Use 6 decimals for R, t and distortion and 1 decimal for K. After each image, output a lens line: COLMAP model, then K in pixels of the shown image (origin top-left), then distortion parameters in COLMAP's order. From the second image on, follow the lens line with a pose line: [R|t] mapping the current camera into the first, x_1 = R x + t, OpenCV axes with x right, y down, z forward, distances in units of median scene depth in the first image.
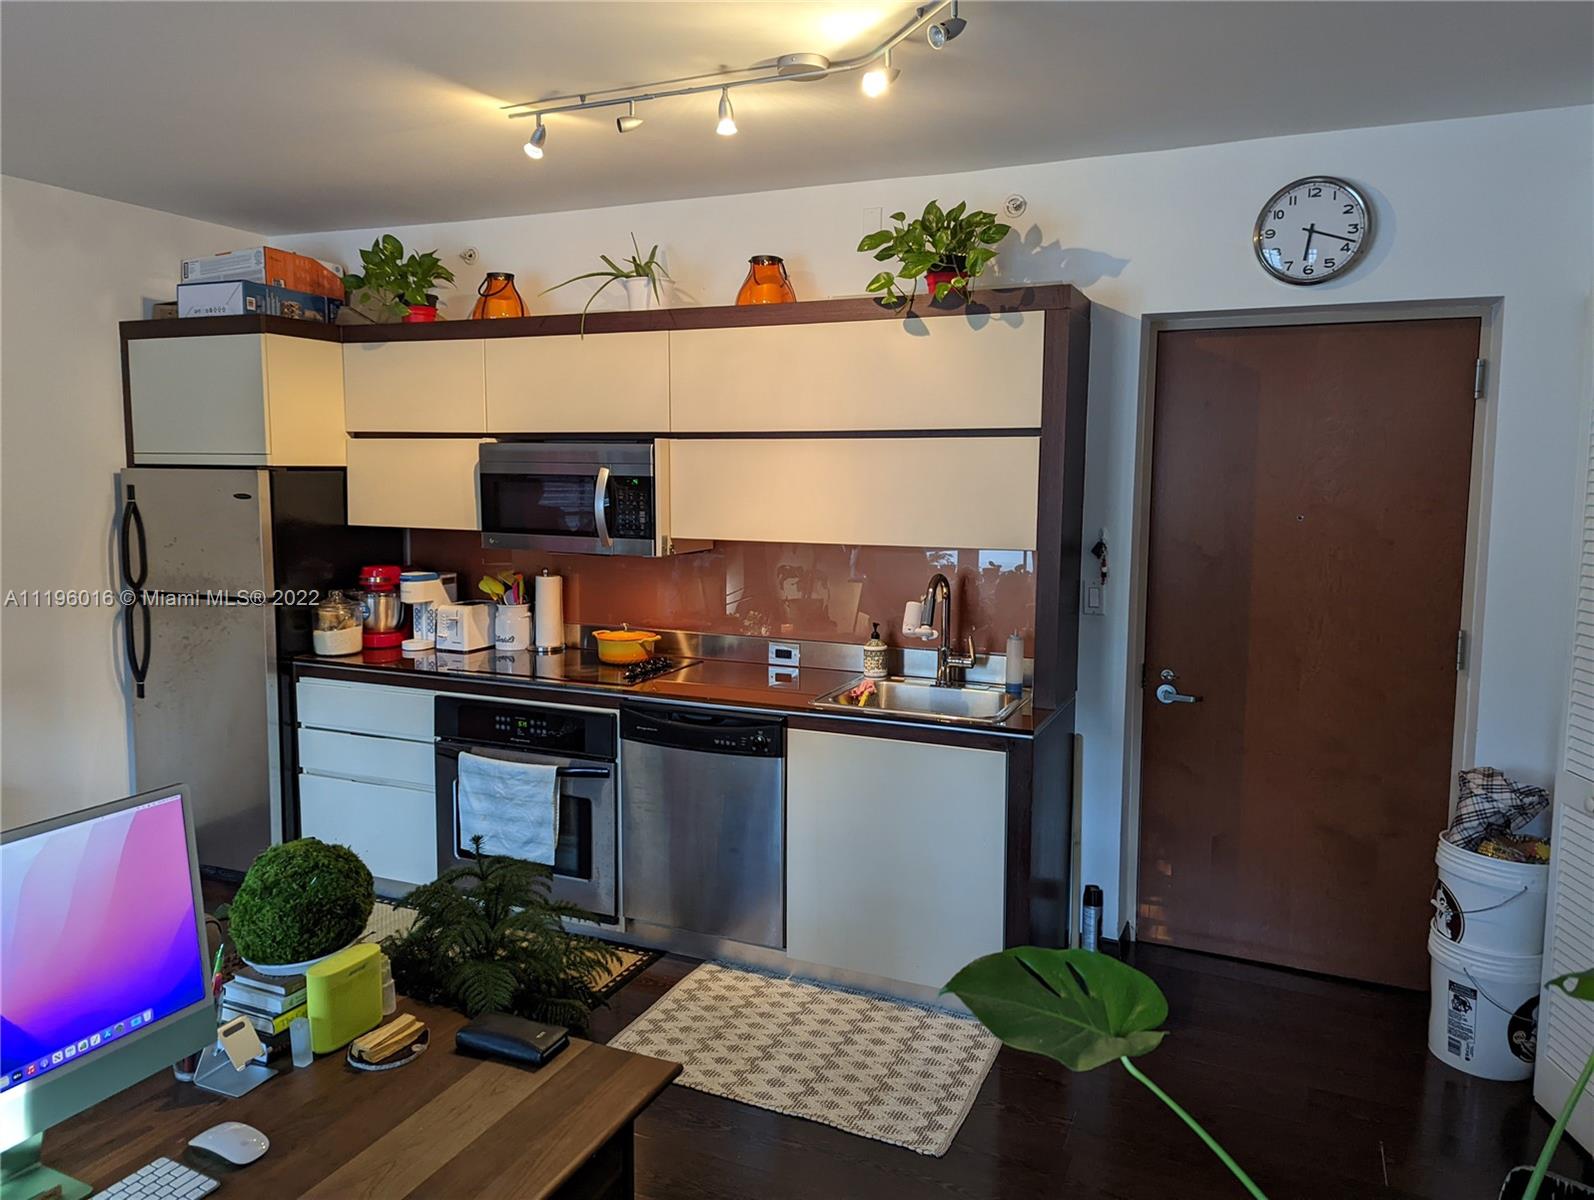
lens RADIAL K [[1132.7, 0, 795.8], [0, 1132.7, 597.5], [0, 0, 1]] dist [0.033534, -0.000017]
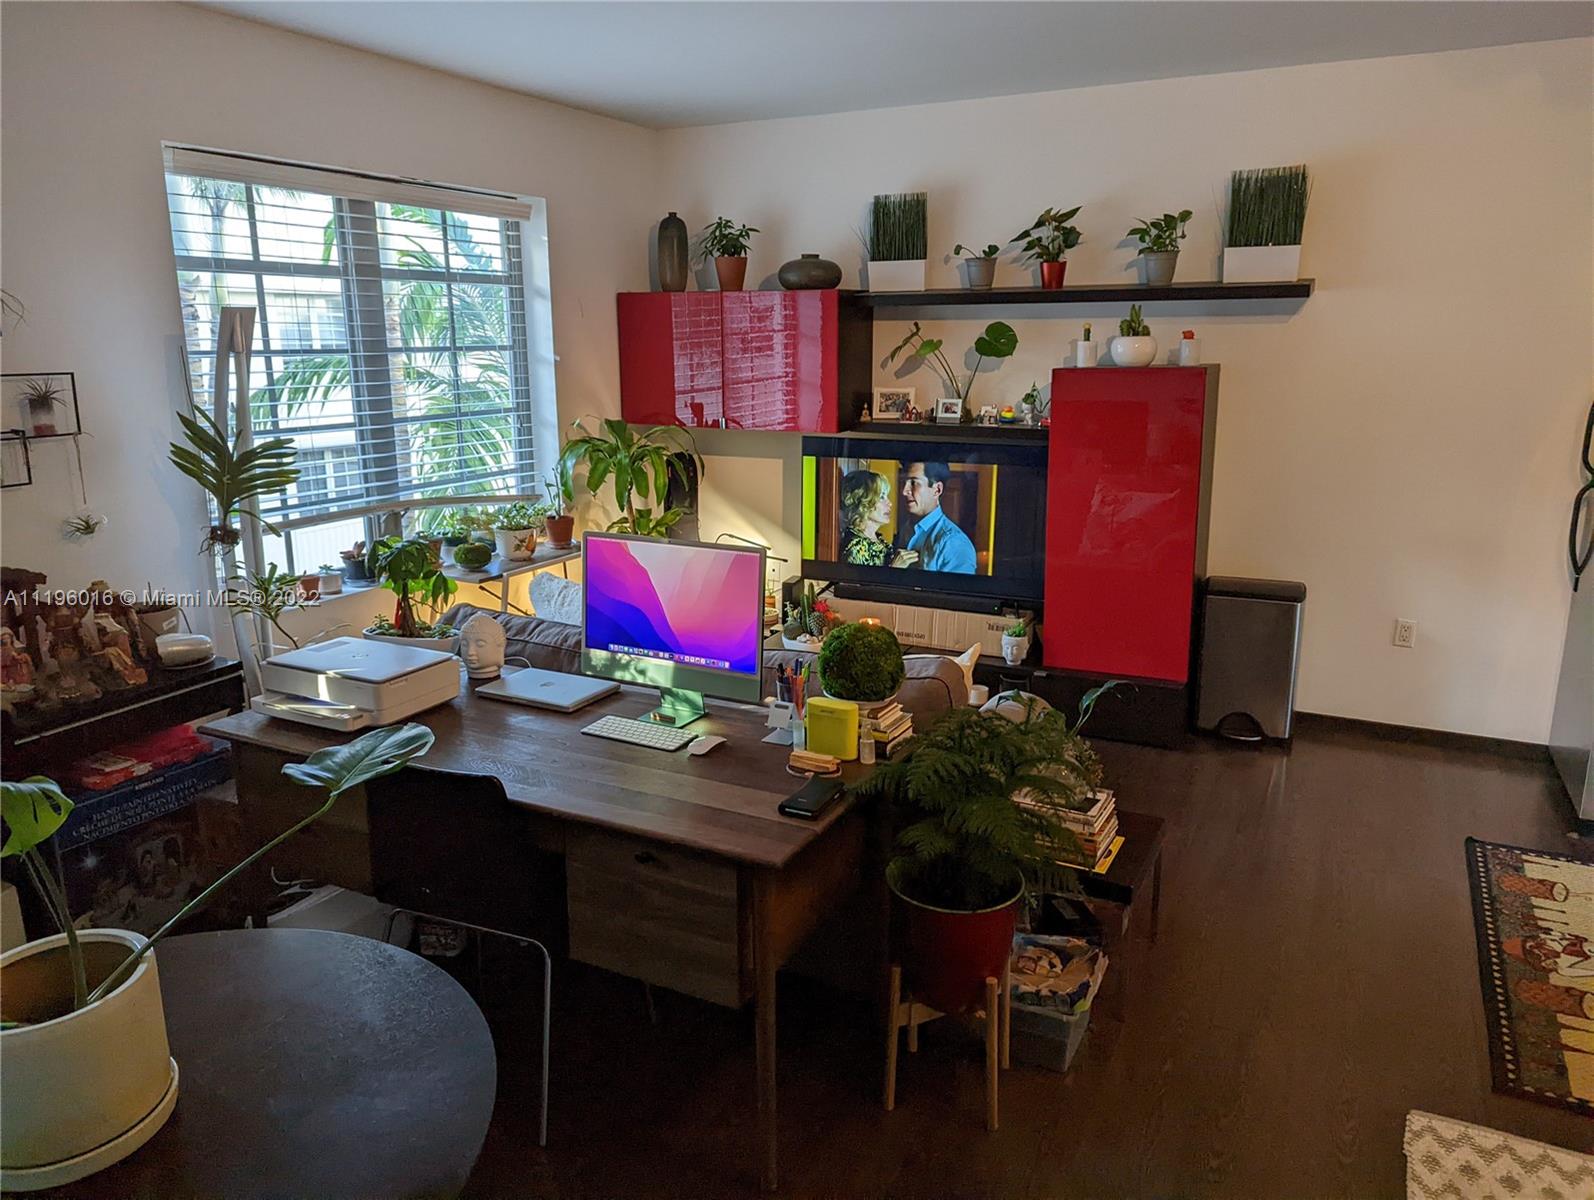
lens RADIAL K [[1132.7, 0, 798.0], [0, 1132.7, 600.6], [0, 0, 1]] dist [0.033534, -0.000017]
pose [[-0.066112, 0.227738, -0.971475, 1.091991], [-0.099662, 0.967230, 0.233525, -0.139365], [0.992823, 0.112258, -0.041248, 1.211290]]
